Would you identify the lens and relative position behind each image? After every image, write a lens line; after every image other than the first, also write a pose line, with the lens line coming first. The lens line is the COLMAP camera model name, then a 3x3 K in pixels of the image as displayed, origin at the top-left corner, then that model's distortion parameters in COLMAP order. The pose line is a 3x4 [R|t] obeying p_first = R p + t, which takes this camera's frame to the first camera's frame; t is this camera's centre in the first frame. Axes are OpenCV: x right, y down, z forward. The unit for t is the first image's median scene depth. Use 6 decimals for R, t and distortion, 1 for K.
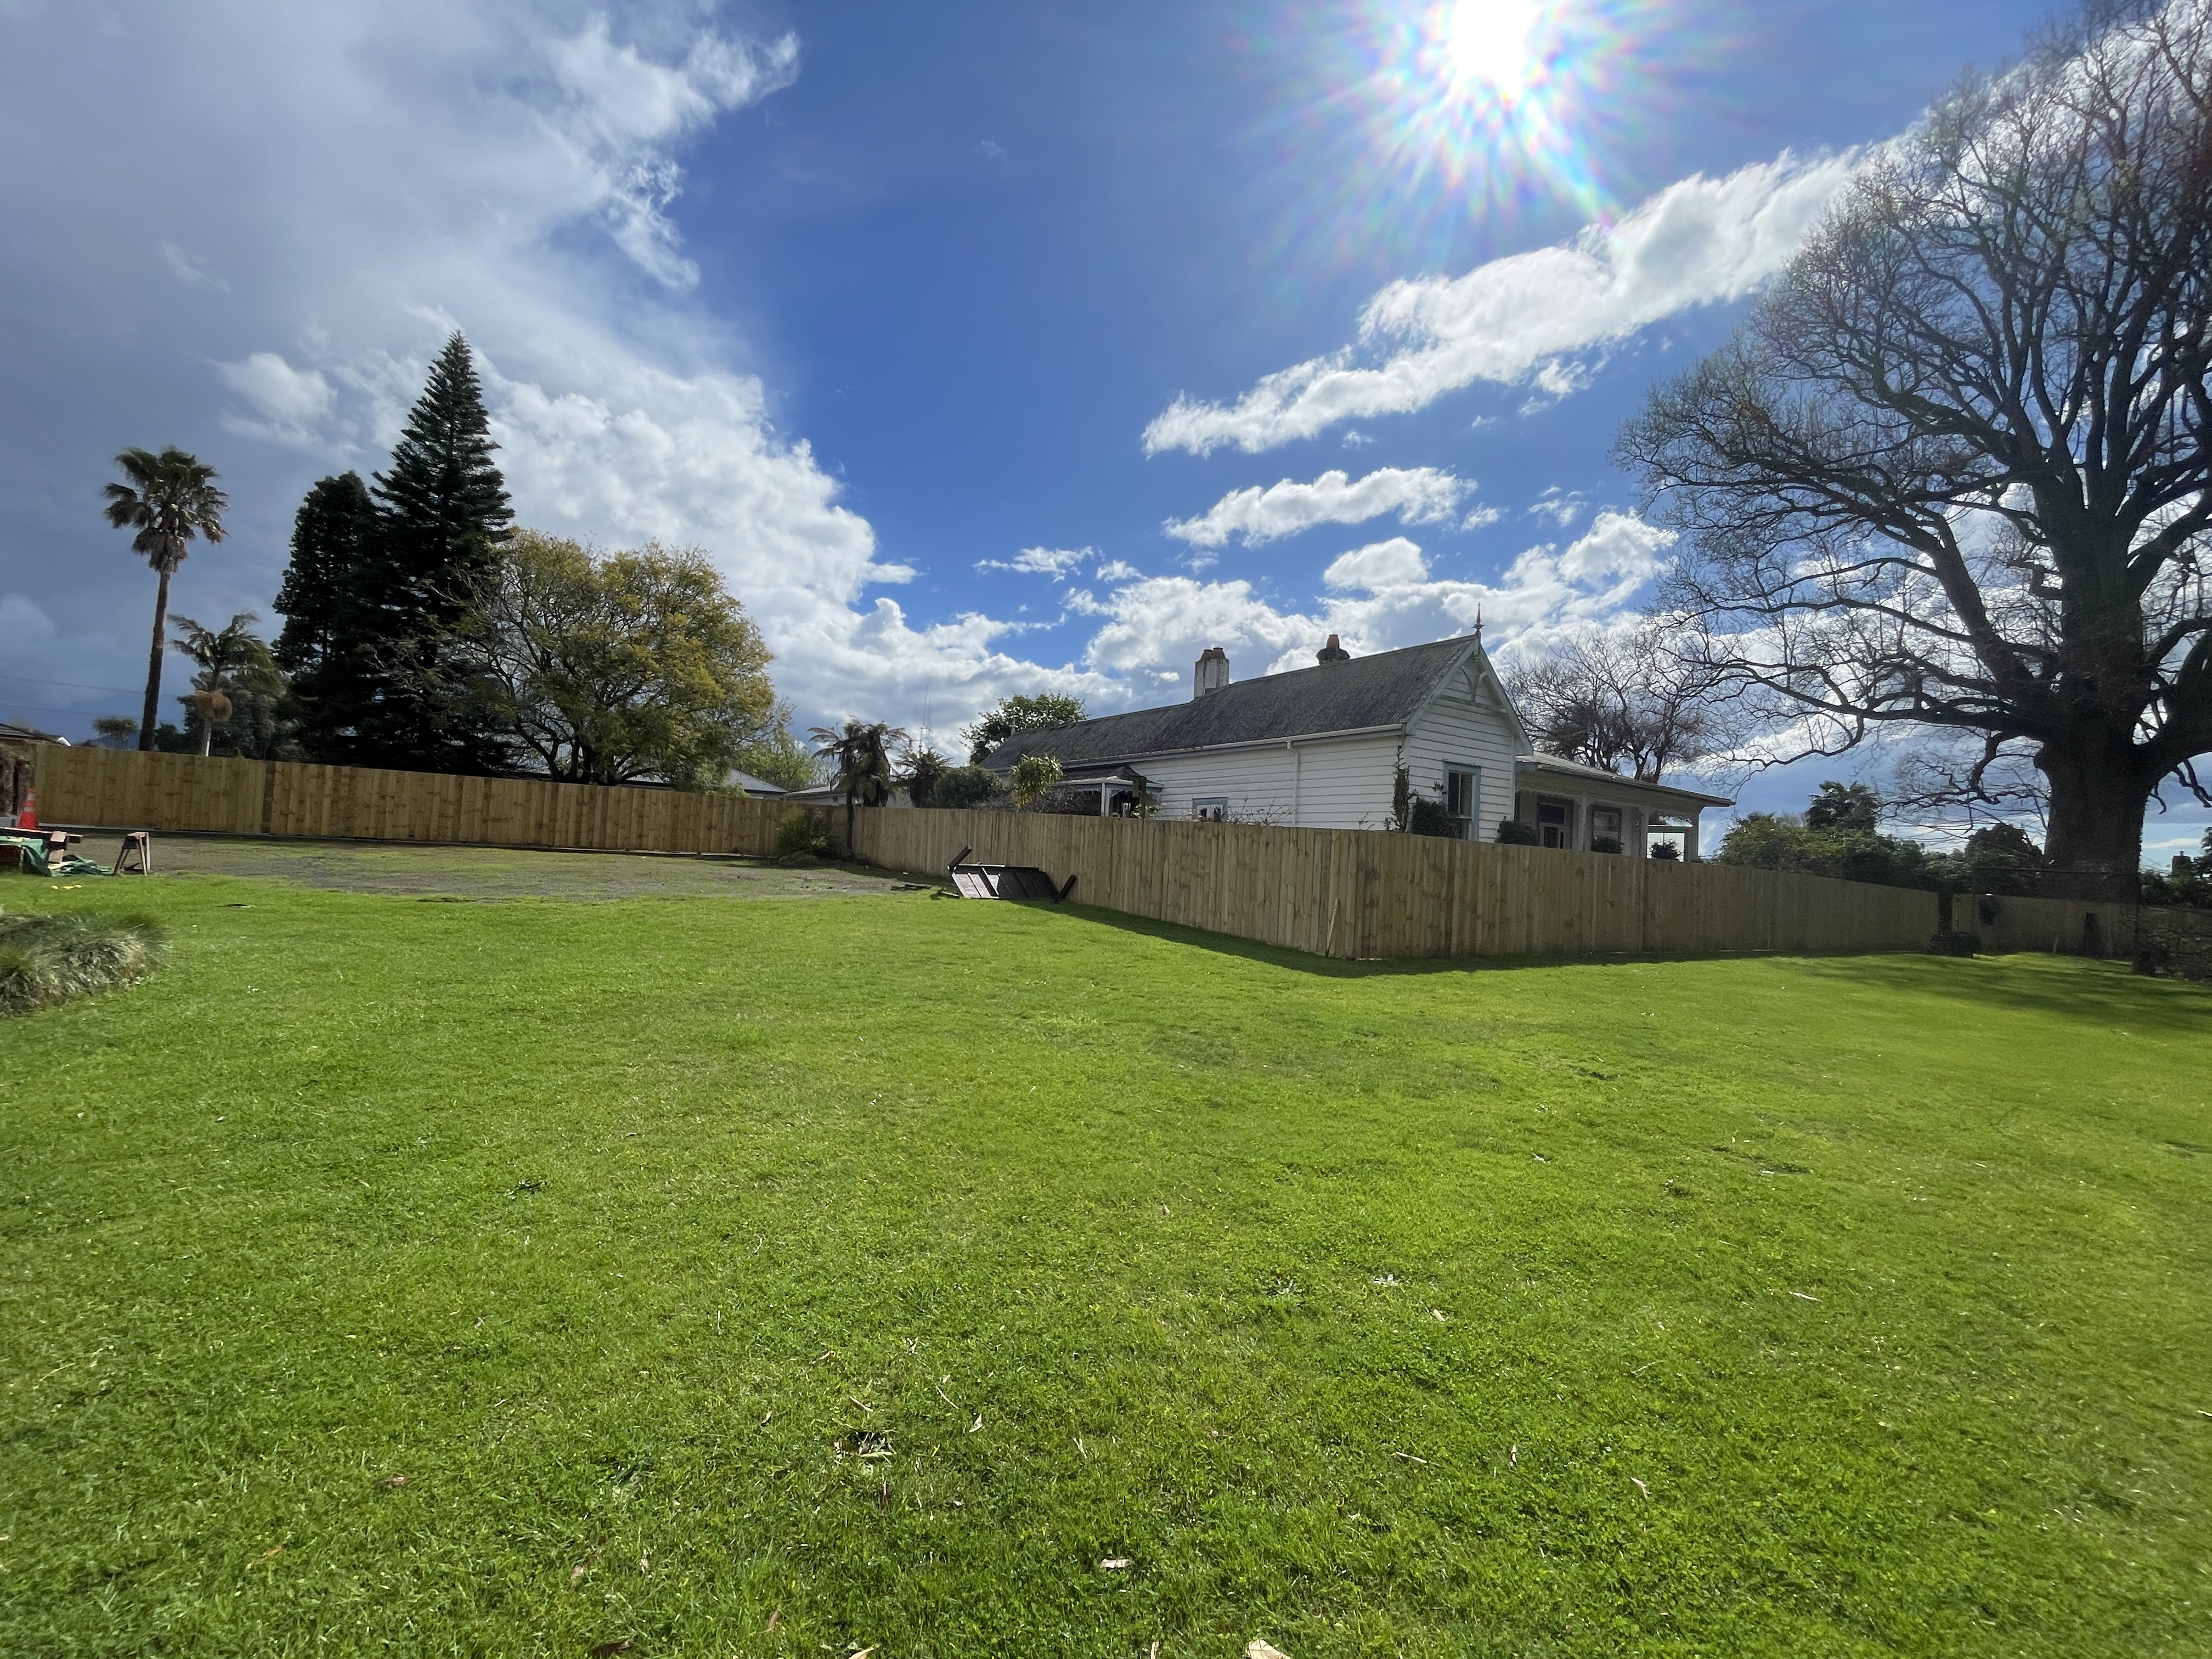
lens RADIAL K [[889.9, 0, 1108.3], [0, 889.9, 829.0], [0, 0, 1]] dist [0.003489, 0.000211]
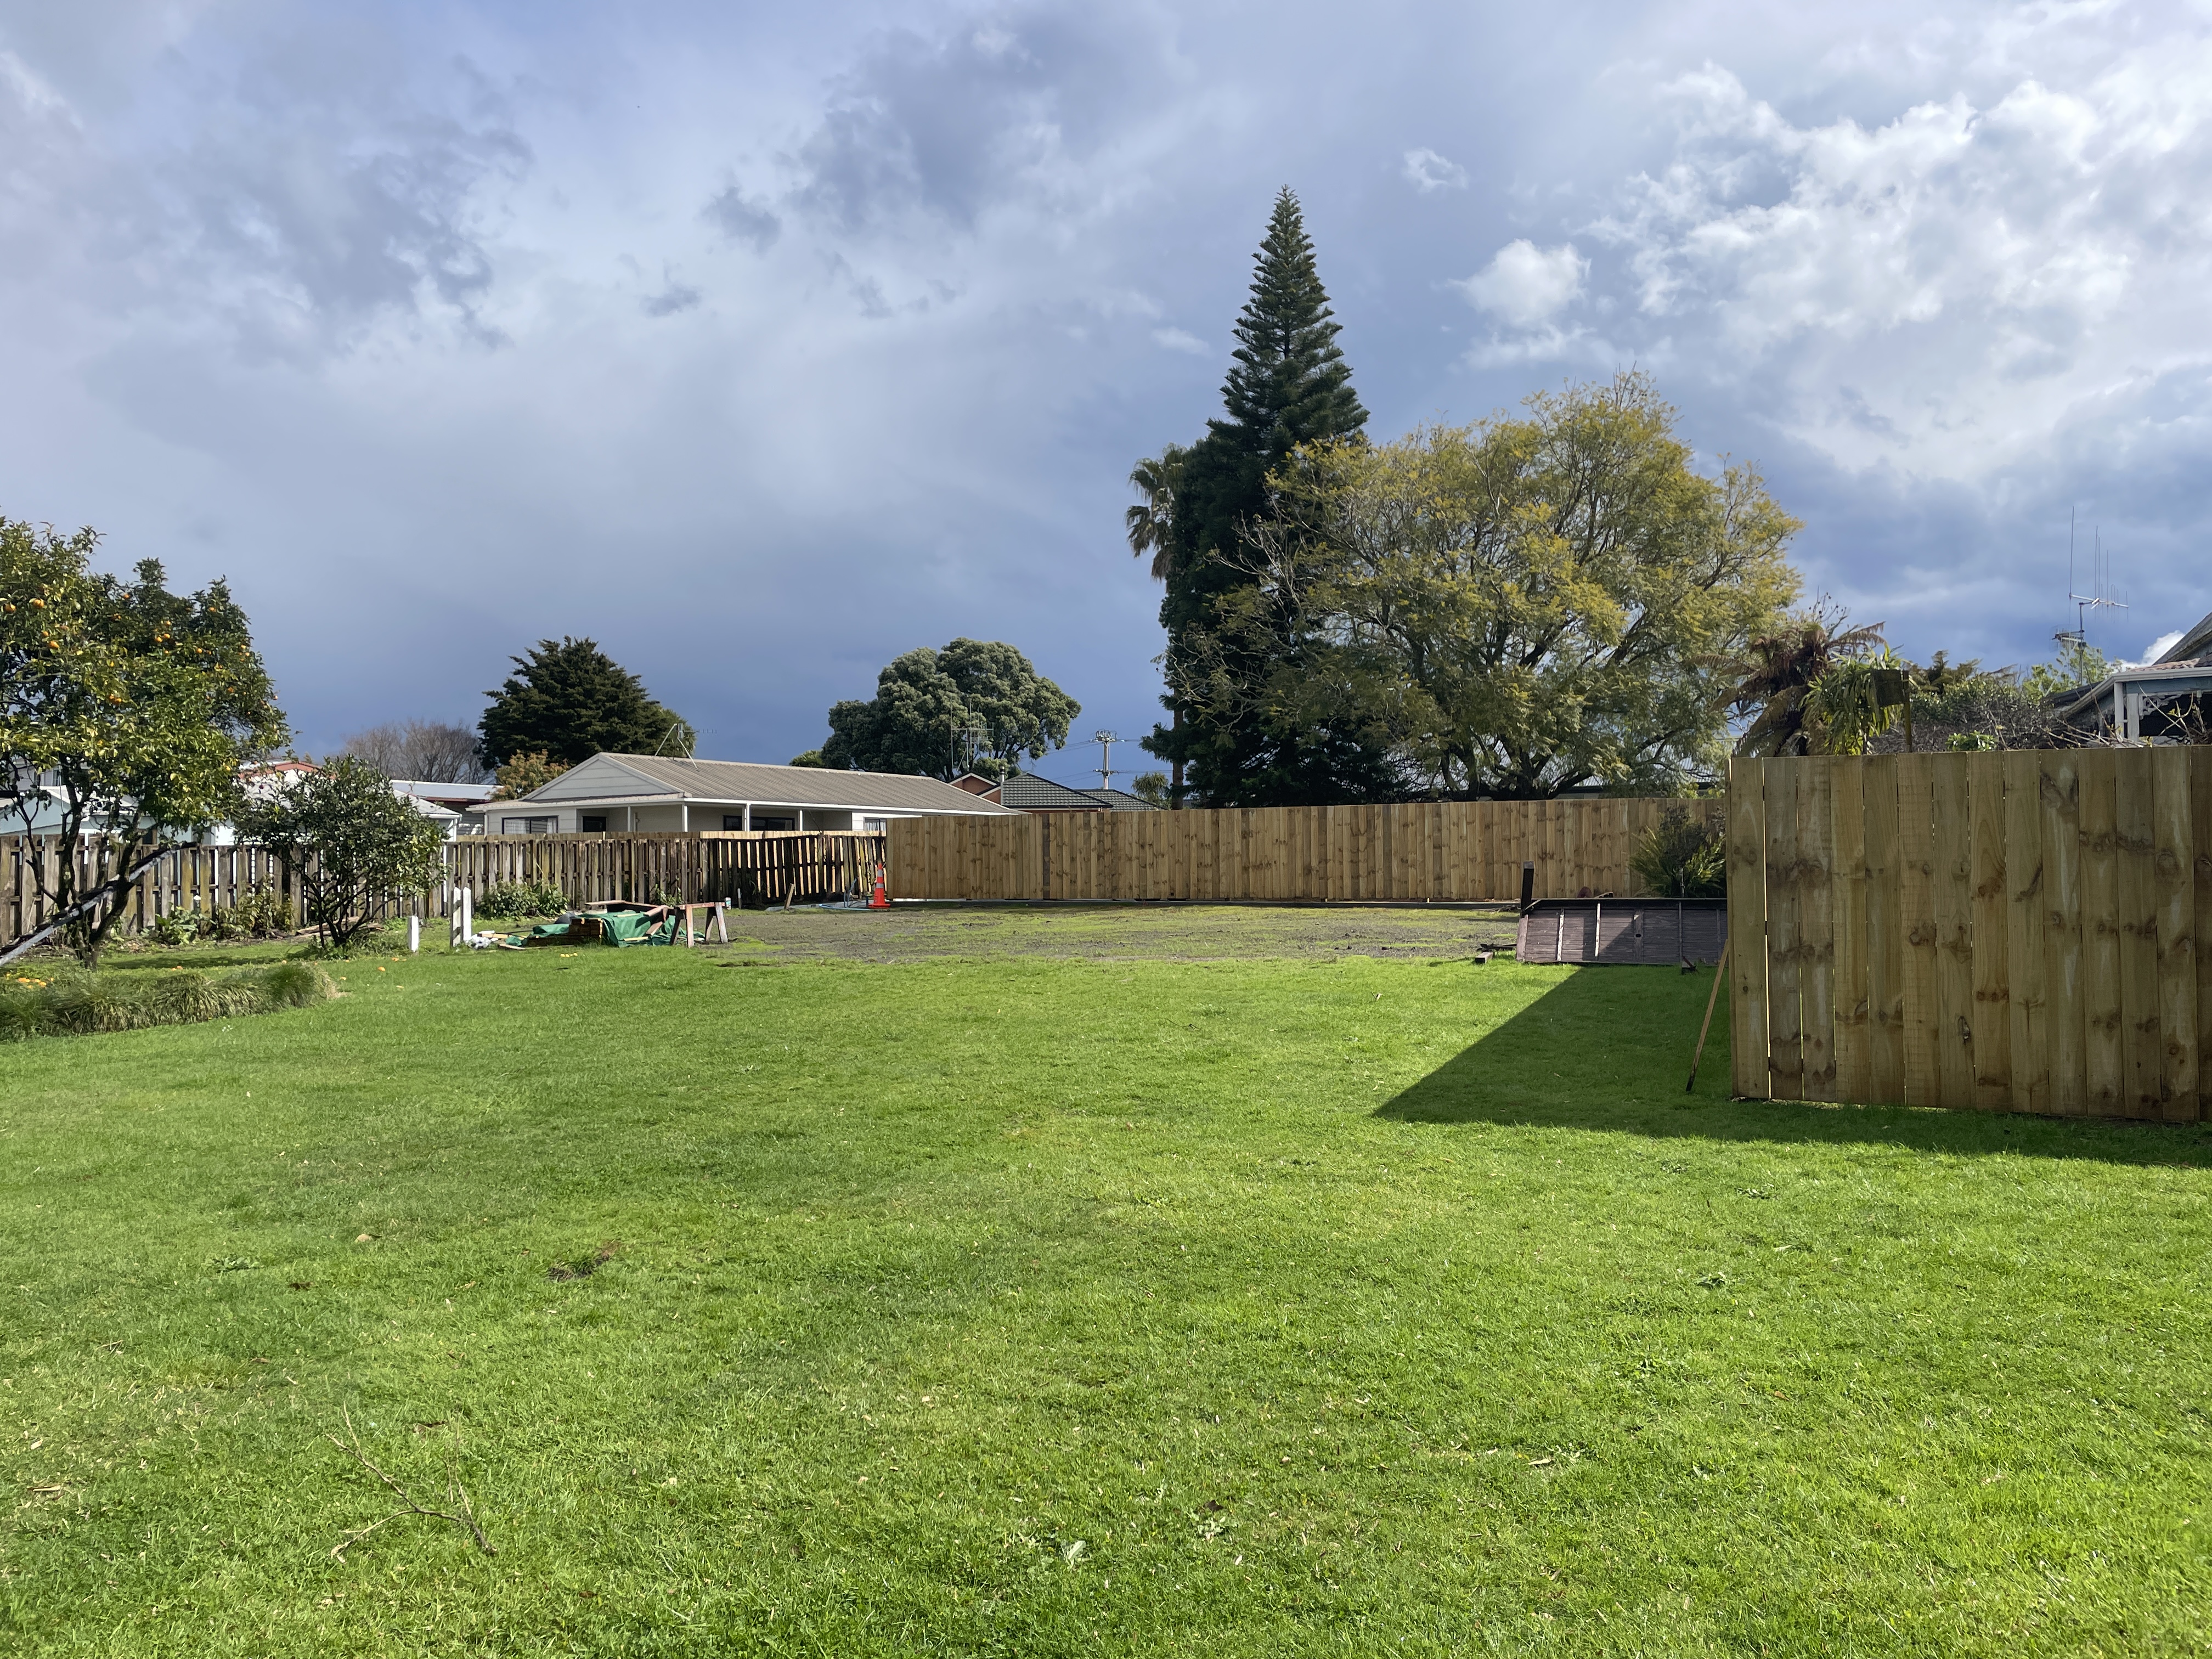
lens RADIAL K [[1654.9, 0, 1107.3], [0, 1654.9, 829.0], [0, 0, 1]] dist [0.000450, 0.005007]
pose [[0.516213, -0.078857, -0.852822, 0.352722], [0.060334, 0.996627, -0.055634, 0.024877], [0.854333, -0.022736, 0.519229, 0.208286]]
